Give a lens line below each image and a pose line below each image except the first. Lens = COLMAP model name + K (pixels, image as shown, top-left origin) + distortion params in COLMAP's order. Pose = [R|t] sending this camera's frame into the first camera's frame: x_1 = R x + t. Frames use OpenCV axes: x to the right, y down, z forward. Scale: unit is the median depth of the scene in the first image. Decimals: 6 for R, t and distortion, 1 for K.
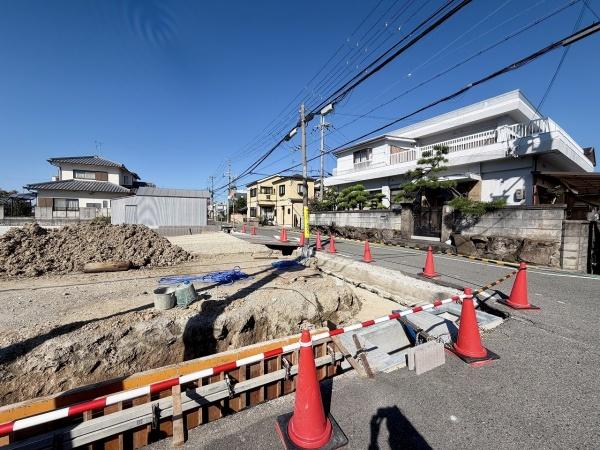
lens RADIAL K [[238.3, 0, 298.3], [0, 238.3, 225.6], [0, 0, 1]] dist [-0.000059, -0.000092]
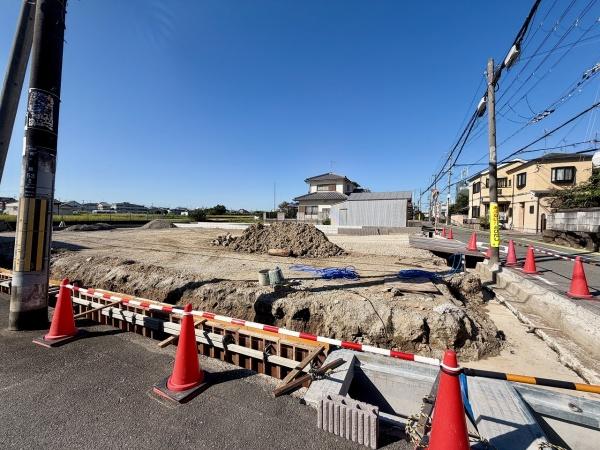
lens RADIAL K [[238.3, 0, 298.5], [0, 238.3, 225.1], [0, 0, 1]] dist [-0.000059, -0.000092]
pose [[0.624367, 0.018824, -0.780904, 0.148596], [-0.025233, 0.999674, 0.003922, -0.001078], [0.780723, 0.017256, 0.624639, 0.067940]]
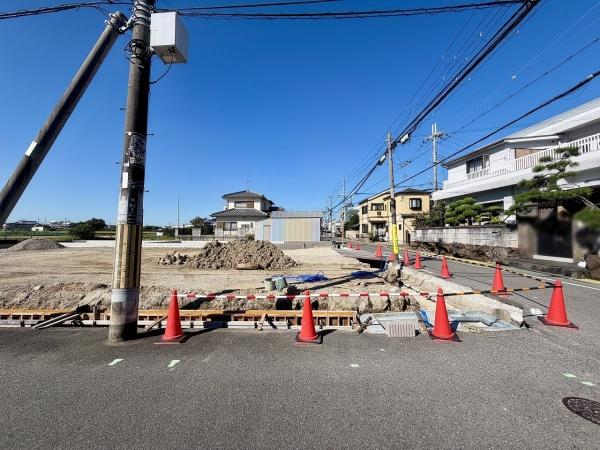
lens RADIAL K [[238.3, 0, 298.4], [0, 238.3, 224.7], [0, 0, 1]] dist [-0.000059, -0.000092]
pose [[0.880091, -0.027181, -0.474027, 0.107156], [-0.005734, 0.997679, -0.067854, -0.002155], [0.474771, 0.062436, 0.877892, -0.106522]]
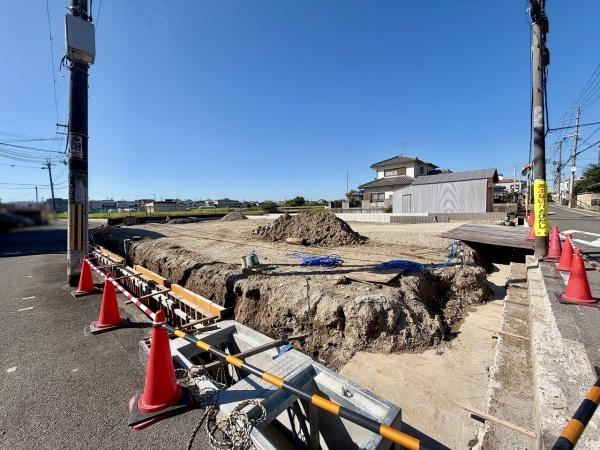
lens RADIAL K [[238.3, 0, 298.8], [0, 238.3, 225.4], [0, 0, 1]] dist [-0.000059, -0.000092]
pose [[0.332242, 0.048279, -0.941958, 0.245877], [0.005184, 0.998581, 0.053009, -0.004210], [0.943180, -0.022495, 0.331521, 0.190553]]
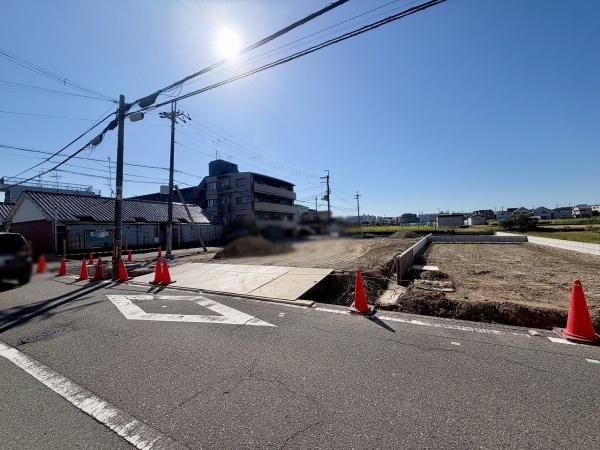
lens RADIAL K [[238.3, 0, 298.1], [0, 238.3, 226.2], [0, 0, 1]] dist [-0.000059, -0.000092]
pose [[-0.821826, 0.006527, -0.569701, -0.011537], [0.005045, 0.999979, 0.004180, -0.050819], [0.569716, 0.000561, -0.821841, 1.304358]]
